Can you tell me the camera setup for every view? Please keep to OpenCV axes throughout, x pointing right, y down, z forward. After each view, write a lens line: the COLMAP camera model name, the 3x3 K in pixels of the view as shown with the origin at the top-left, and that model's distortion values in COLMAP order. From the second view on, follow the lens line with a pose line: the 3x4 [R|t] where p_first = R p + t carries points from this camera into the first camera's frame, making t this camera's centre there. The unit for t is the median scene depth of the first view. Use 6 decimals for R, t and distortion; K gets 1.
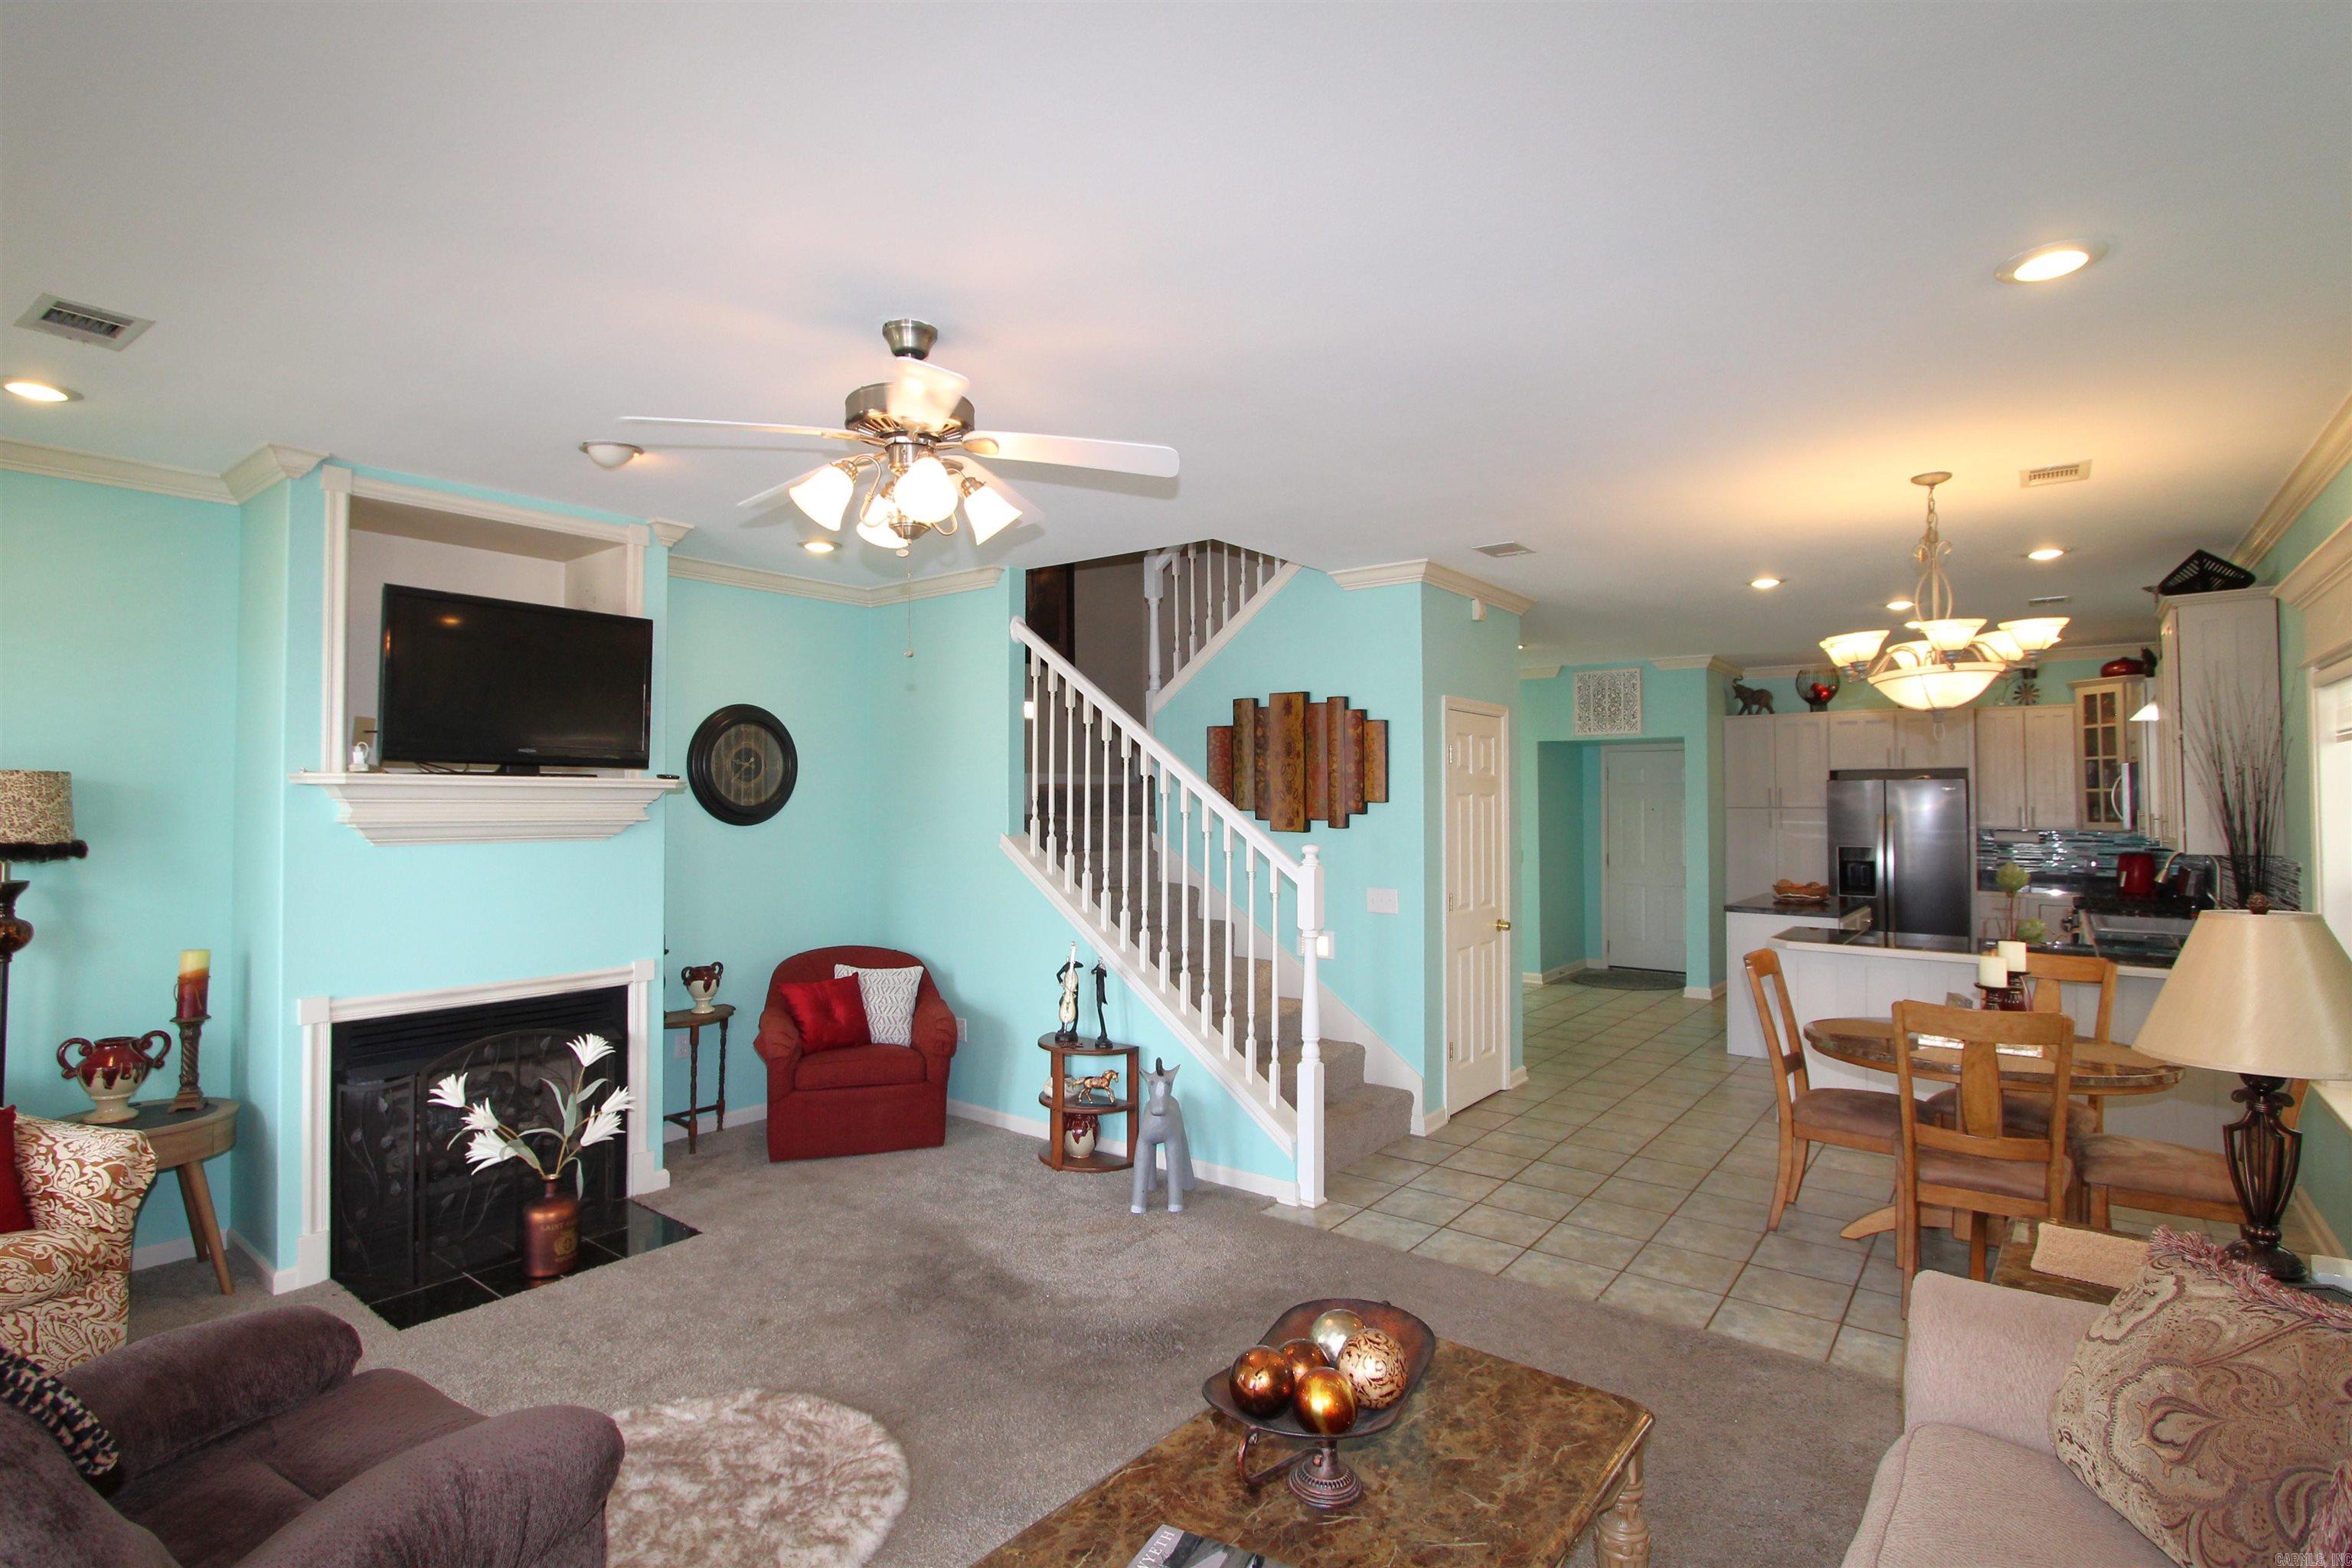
lens RADIAL K [[1081.0, 0, 1171.4], [0, 1081.0, 779.6], [0, 0, 1]] dist [-0.016054, 0.002206]
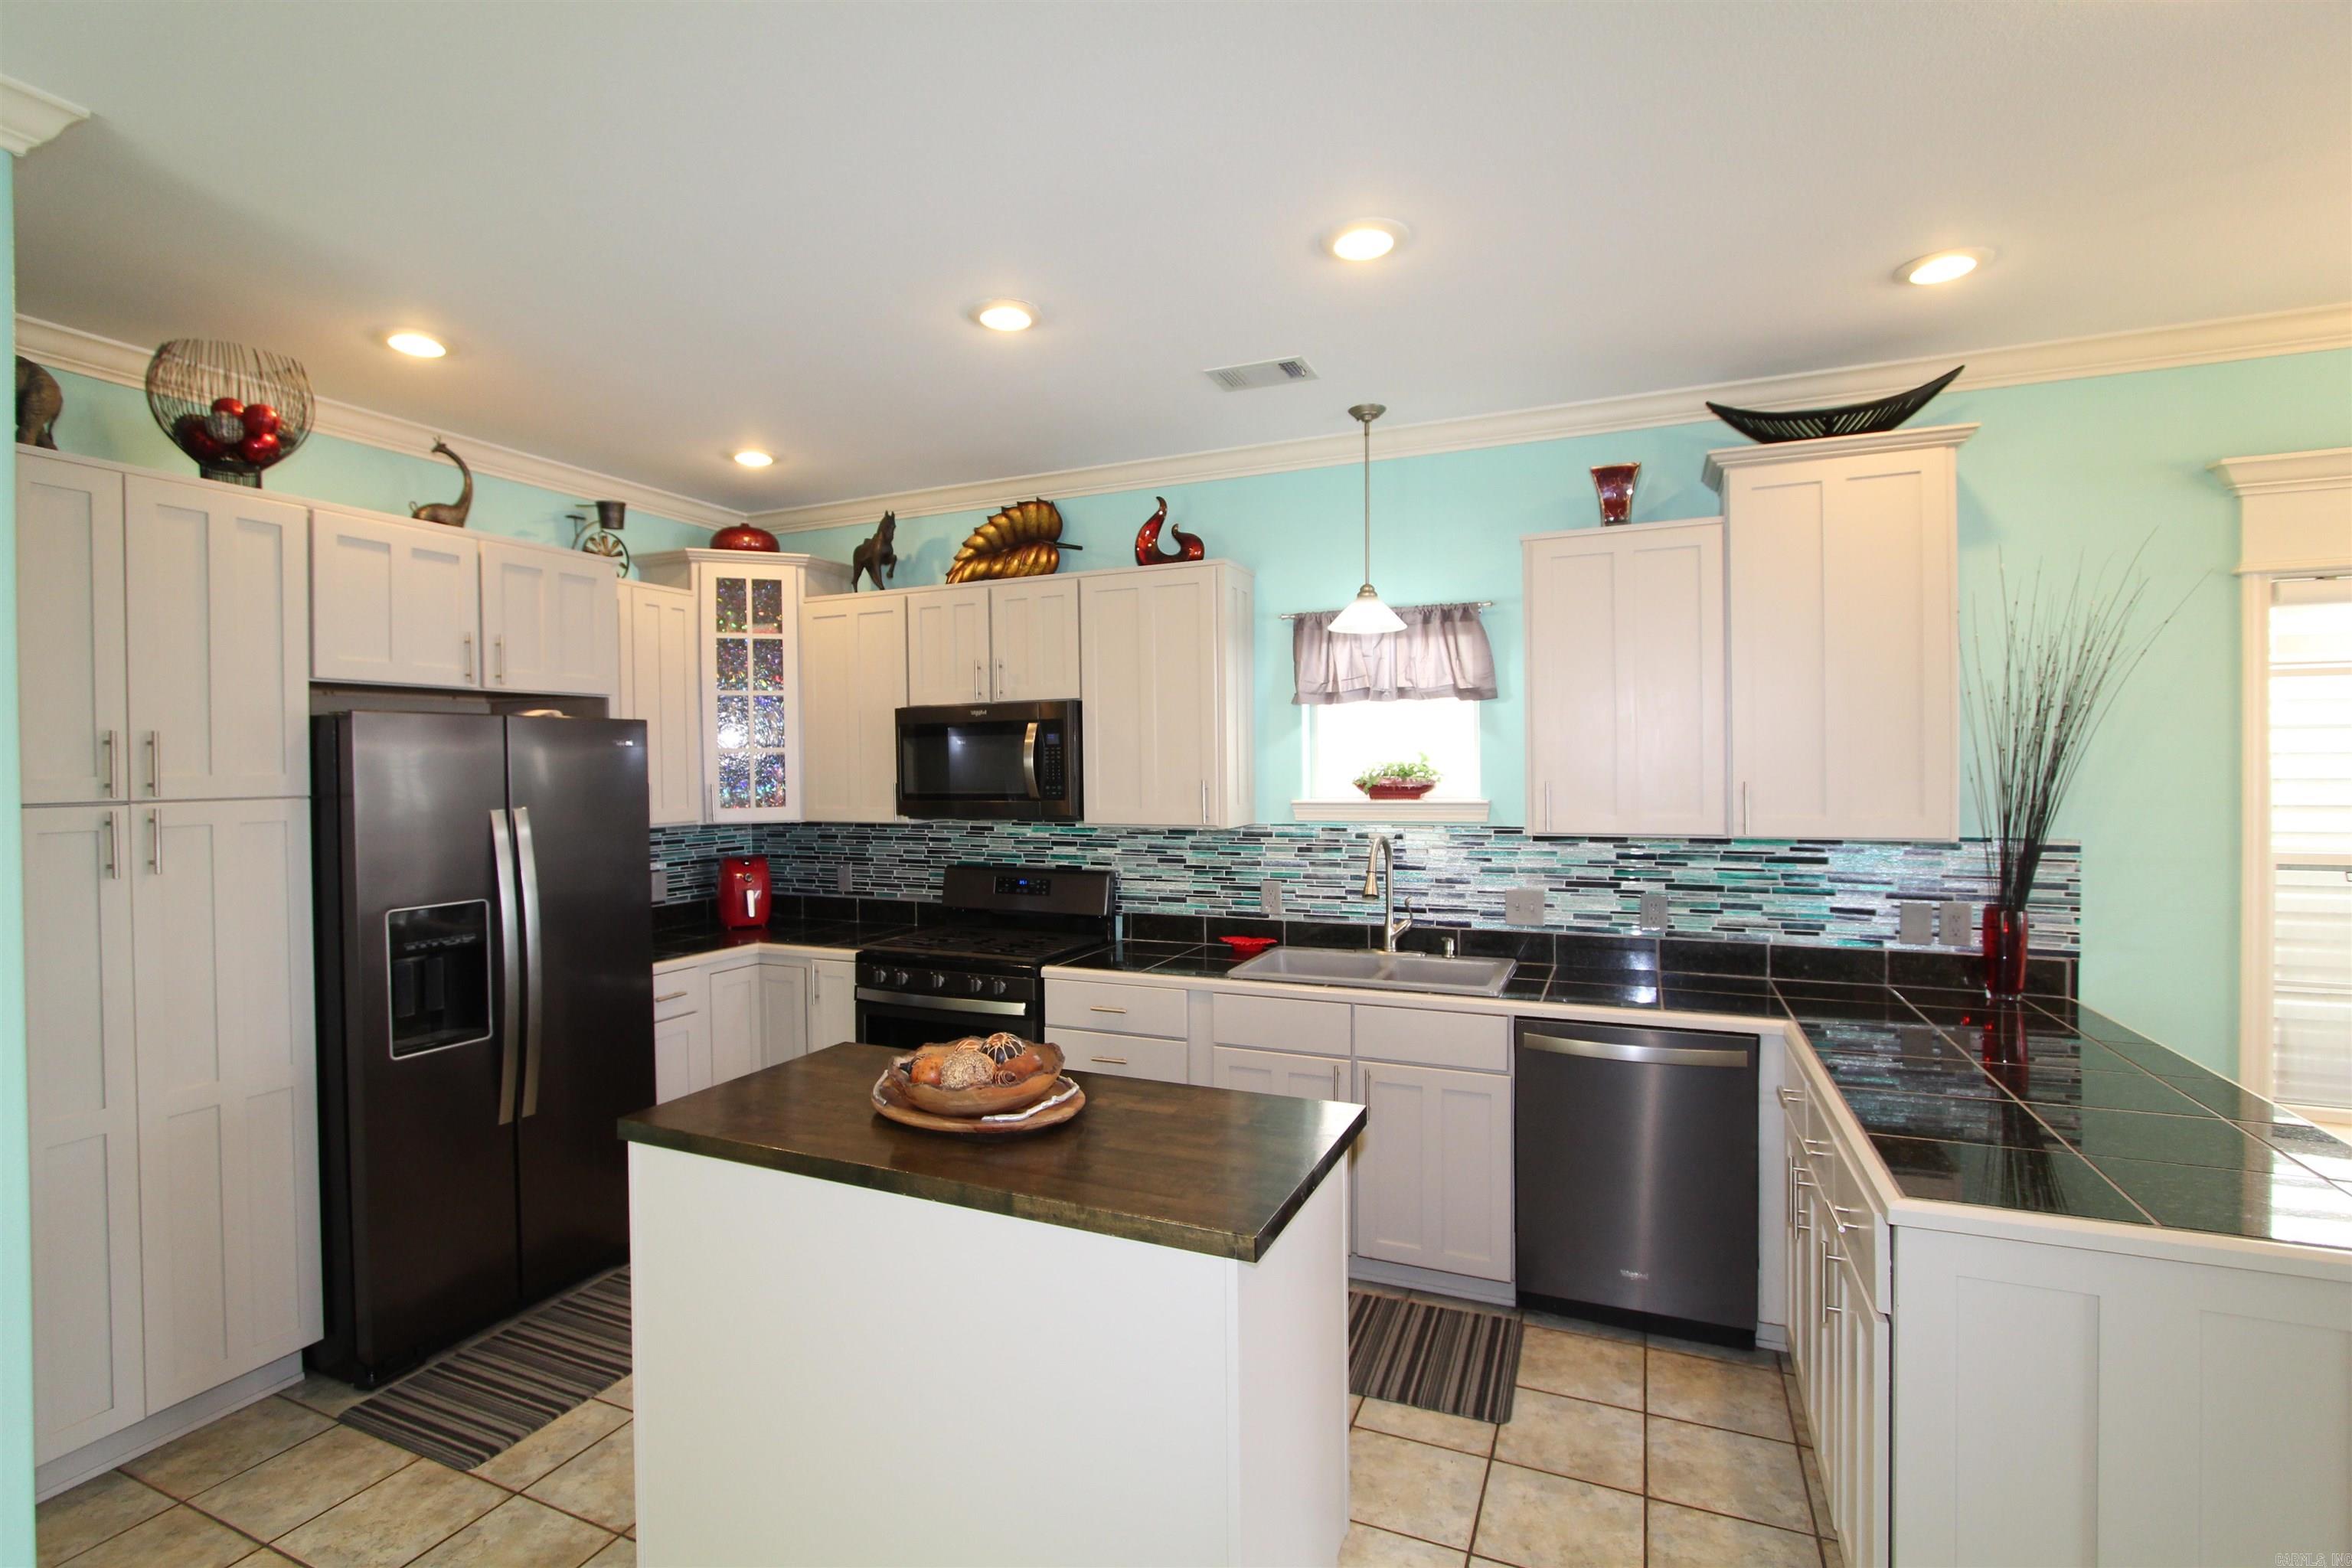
lens RADIAL K [[1081.0, 0, 1152.3], [0, 1081.0, 779.6], [0, 0, 1]] dist [-0.016054, 0.002206]
pose [[-0.250830, -0.012746, 0.967947, 0.391616], [-0.006966, 0.999911, 0.011361, 0.025087], [-0.968006, -0.003893, -0.250897, 1.374880]]
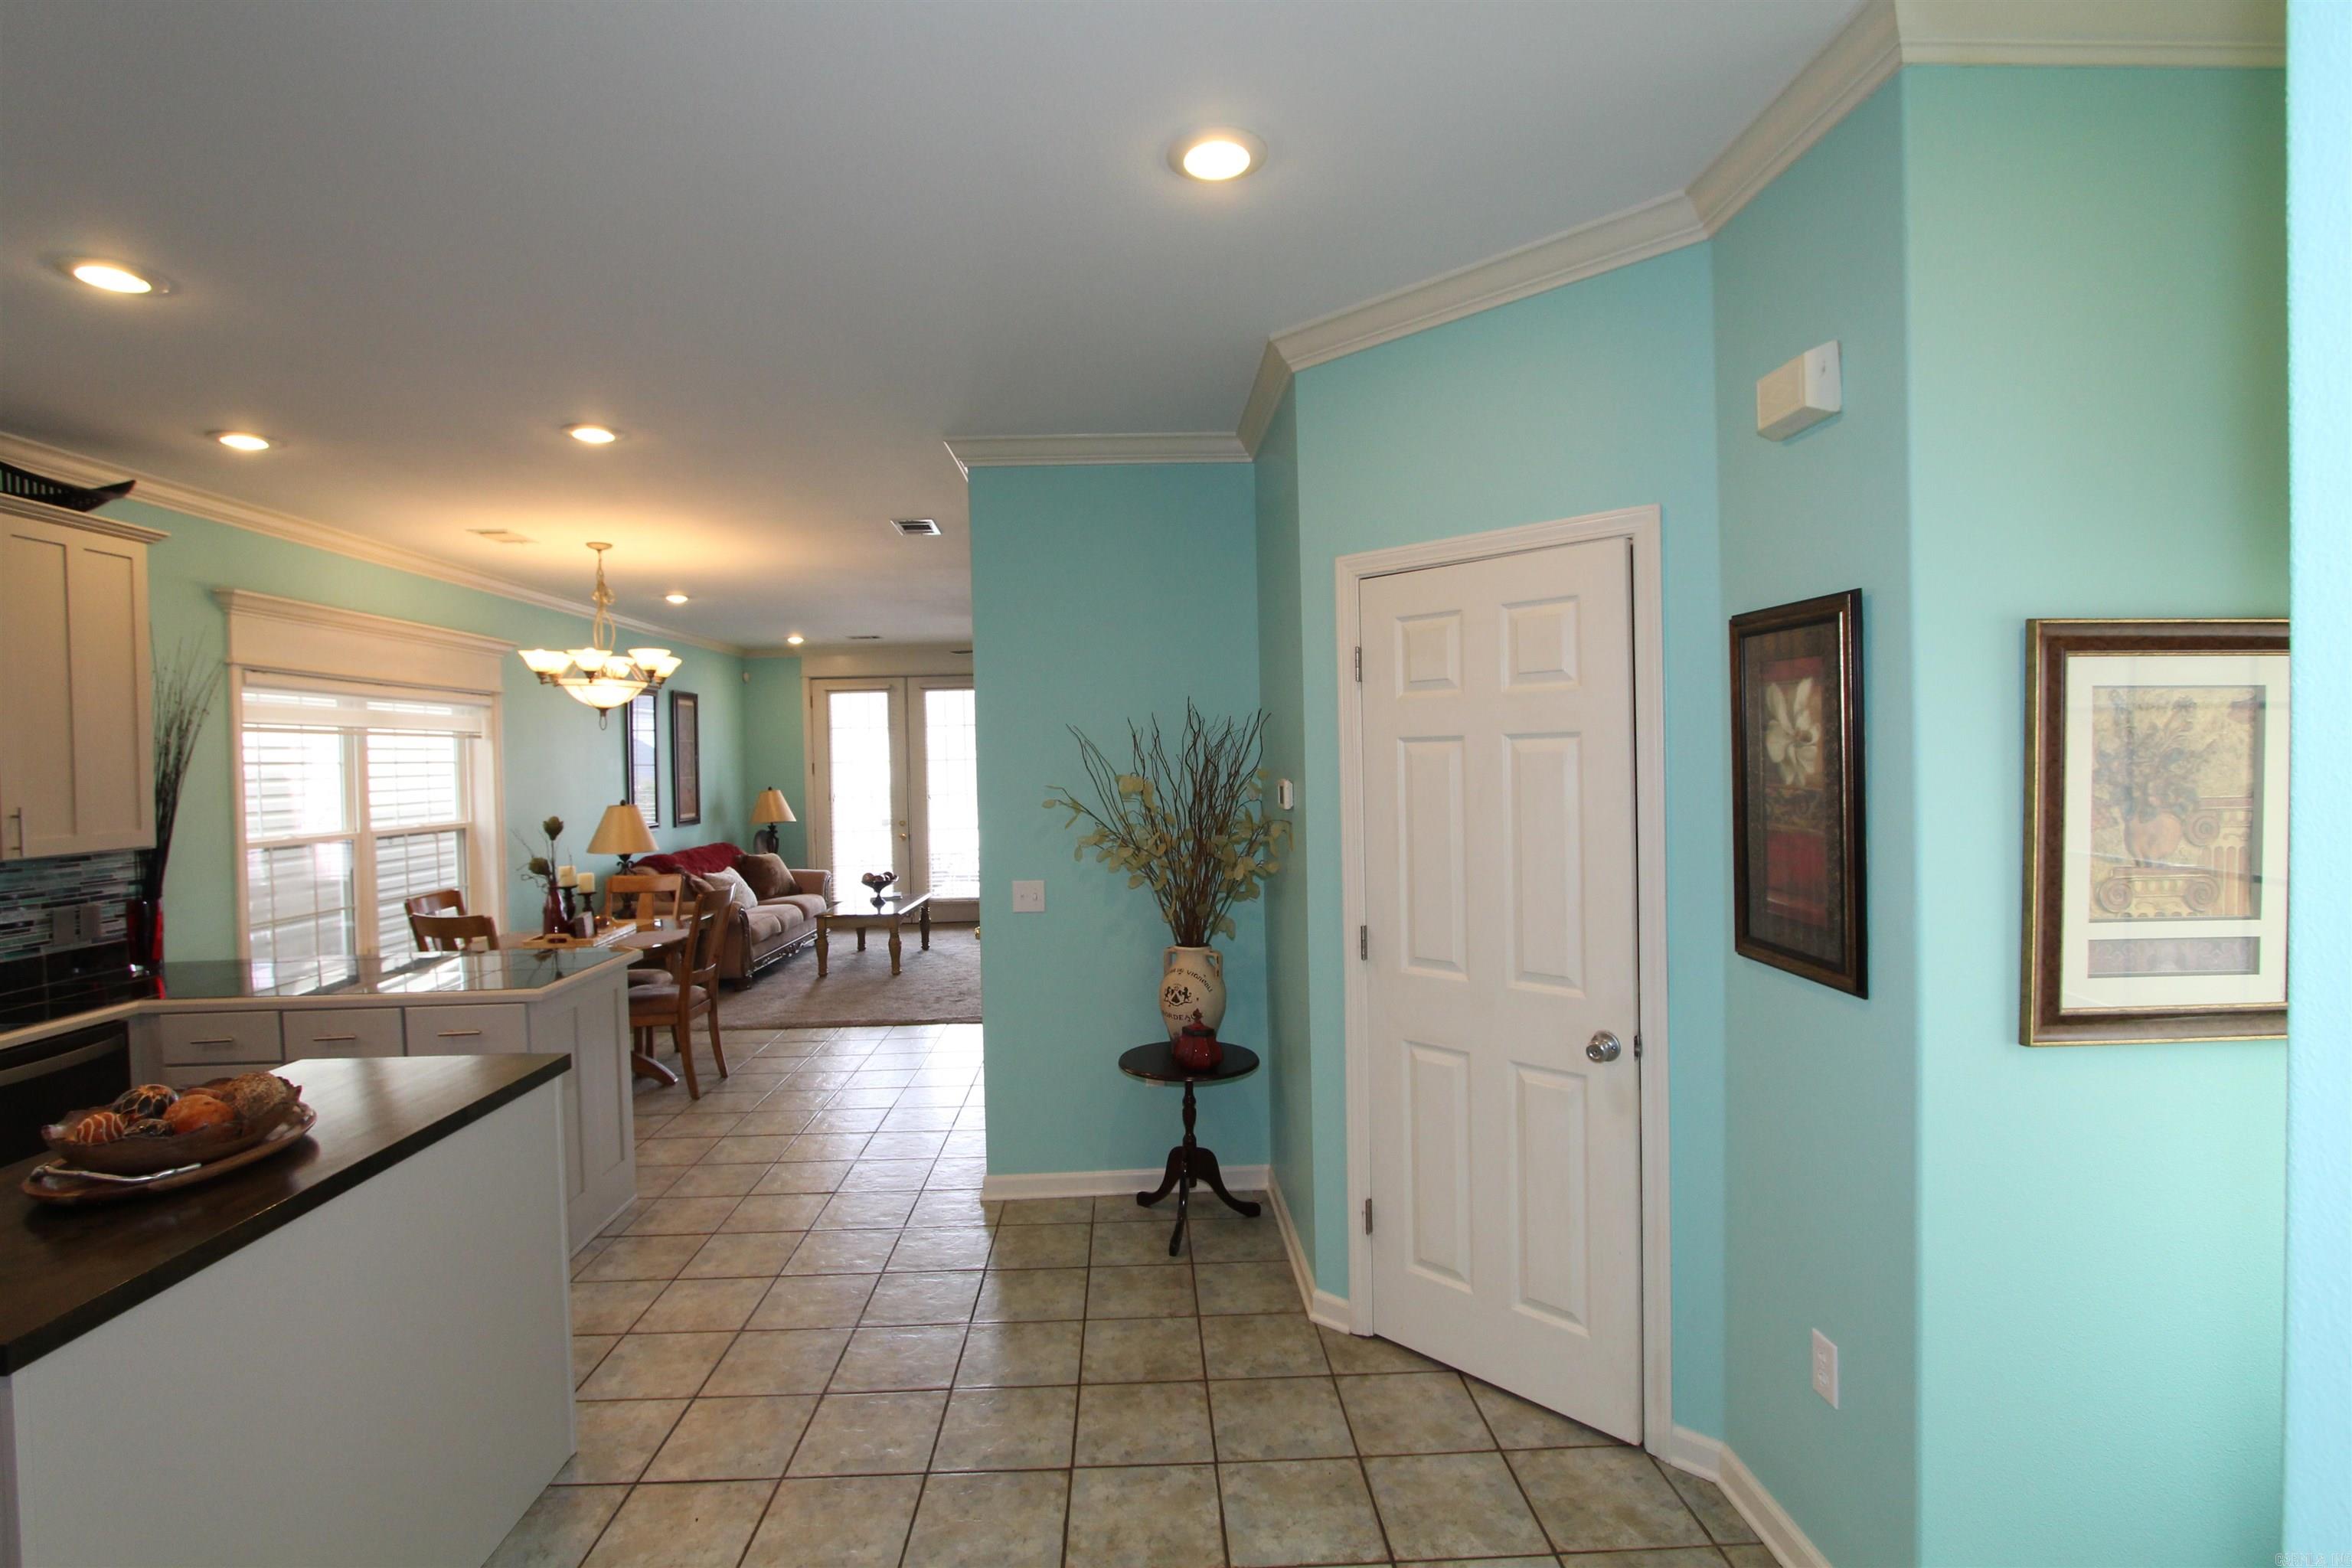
lens RADIAL K [[1081.0, 0, 1155.0], [0, 1081.0, 776.1], [0, 0, 1]] dist [-0.016054, 0.002206]
pose [[-0.769186, 0.028733, -0.638379, 0.758531], [0.034140, 0.999410, 0.003847, 0.032512], [0.638112, -0.018835, -0.769713, 1.809816]]
